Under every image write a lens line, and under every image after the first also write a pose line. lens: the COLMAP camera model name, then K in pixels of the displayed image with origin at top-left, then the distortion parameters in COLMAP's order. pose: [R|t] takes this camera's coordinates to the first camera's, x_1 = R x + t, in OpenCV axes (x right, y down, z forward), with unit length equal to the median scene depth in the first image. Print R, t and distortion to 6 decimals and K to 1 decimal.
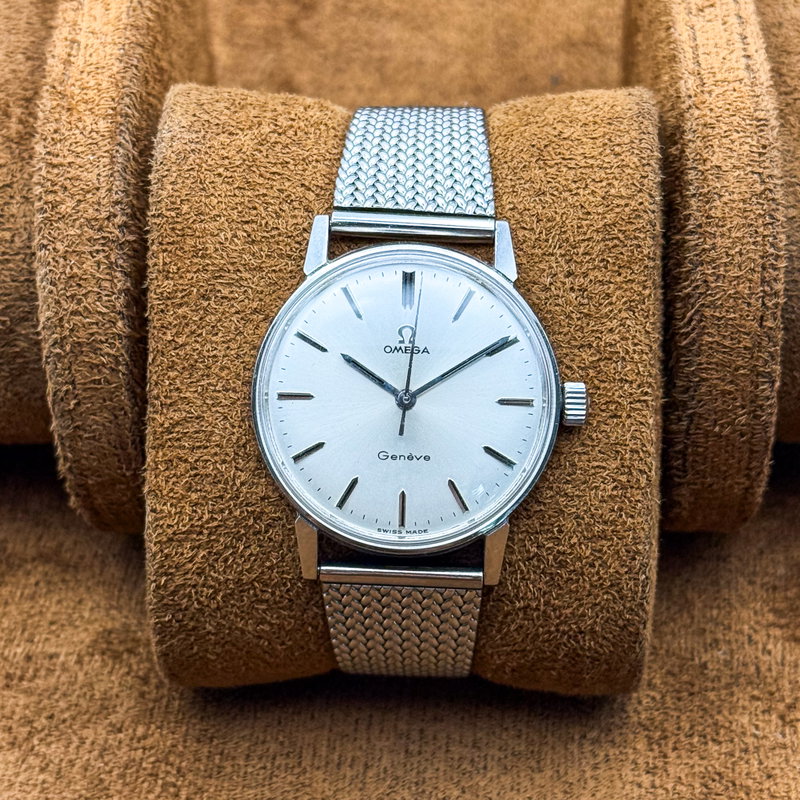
lens RADIAL K [[2240.2, 0, 400.0], [0, 2240.2, 400.0], [0, 0, 1]] dist [0.028283, 0.079144]
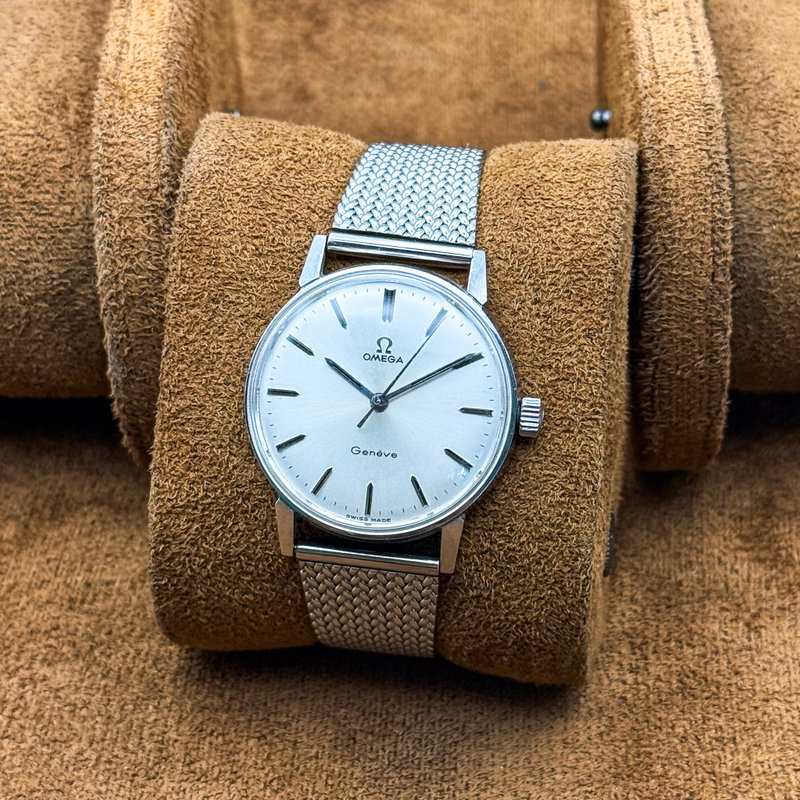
lens RADIAL K [[2240.2, 0, 400.0], [0, 2240.2, 400.0], [0, 0, 1]] dist [0.028283, 0.079144]
pose [[0.993696, 0.069708, -0.087797, 0.109184], [-0.071097, 0.997387, -0.012795, 0.012022], [0.086676, 0.018956, 0.996056, -0.119371]]
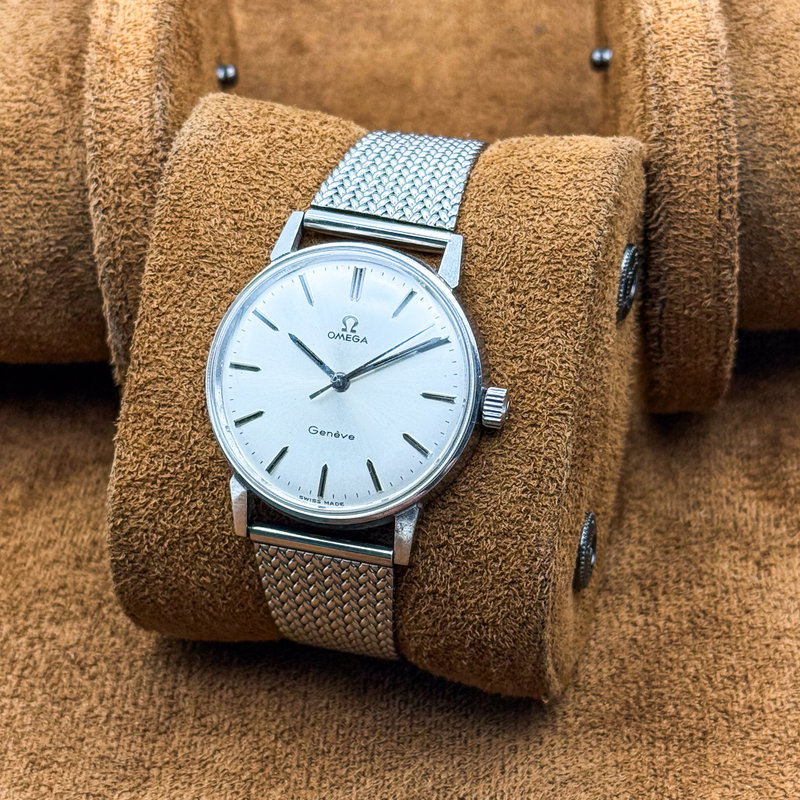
lens RADIAL K [[2240.2, 0, 400.0], [0, 2240.2, 400.0], [0, 0, 1]] dist [0.028283, 0.079144]
pose [[0.973010, 0.126284, -0.193144, 0.237853], [-0.138950, 0.988856, -0.053448, 0.061433], [0.184242, 0.078843, 0.979714, -0.066287]]
